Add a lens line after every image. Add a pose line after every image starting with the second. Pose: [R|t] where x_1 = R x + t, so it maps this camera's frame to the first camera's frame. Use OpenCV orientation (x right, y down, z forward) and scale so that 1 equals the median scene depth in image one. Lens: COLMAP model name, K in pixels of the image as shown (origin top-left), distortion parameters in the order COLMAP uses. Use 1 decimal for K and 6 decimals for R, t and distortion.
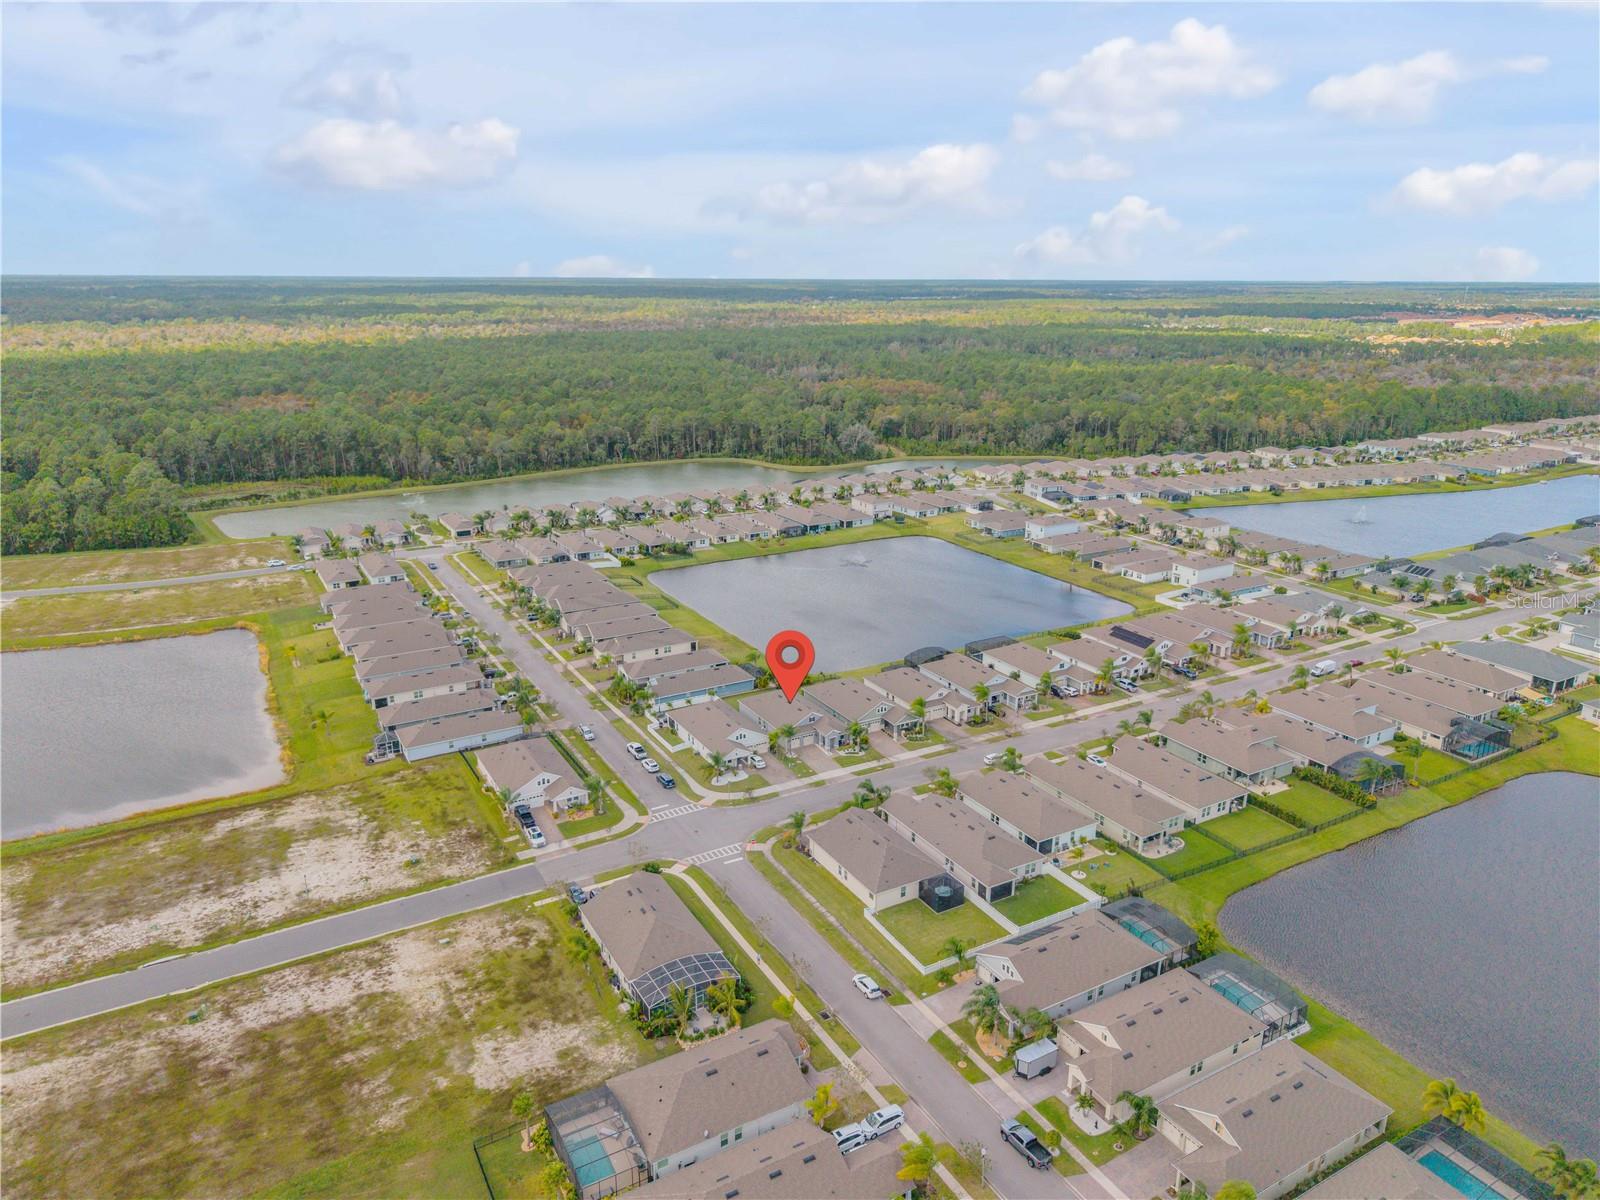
lens RADIAL K [[1065.2, 0, 800.0], [0, 1065.2, 600.0], [0, 0, 1]] dist [0.025434, -0.006309]
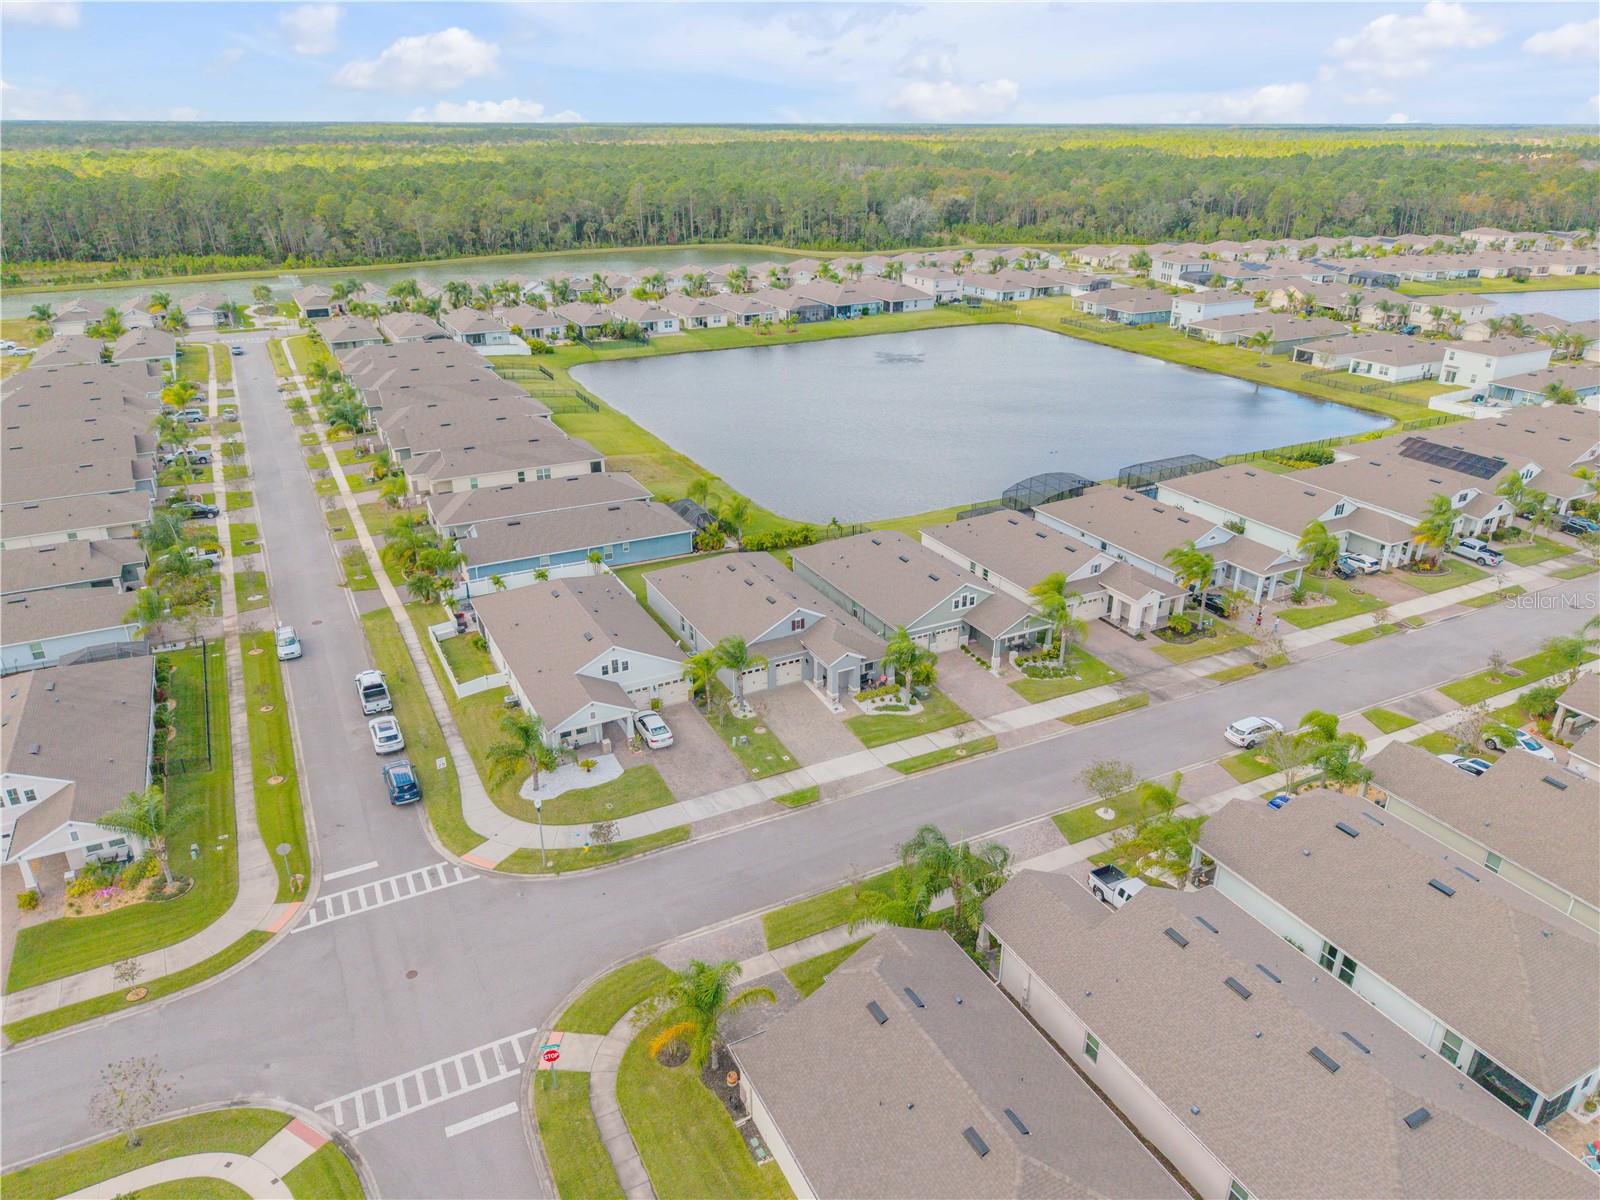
lens RADIAL K [[1065.2, 0, 800.0], [0, 1065.2, 600.0], [0, 0, 1]] dist [0.025434, -0.006309]
pose [[0.999044, 0.015144, -0.041010, 0.024532], [-0.009885, 0.992040, 0.125534, 0.042749], [0.042585, -0.125009, 0.991241, 0.496189]]
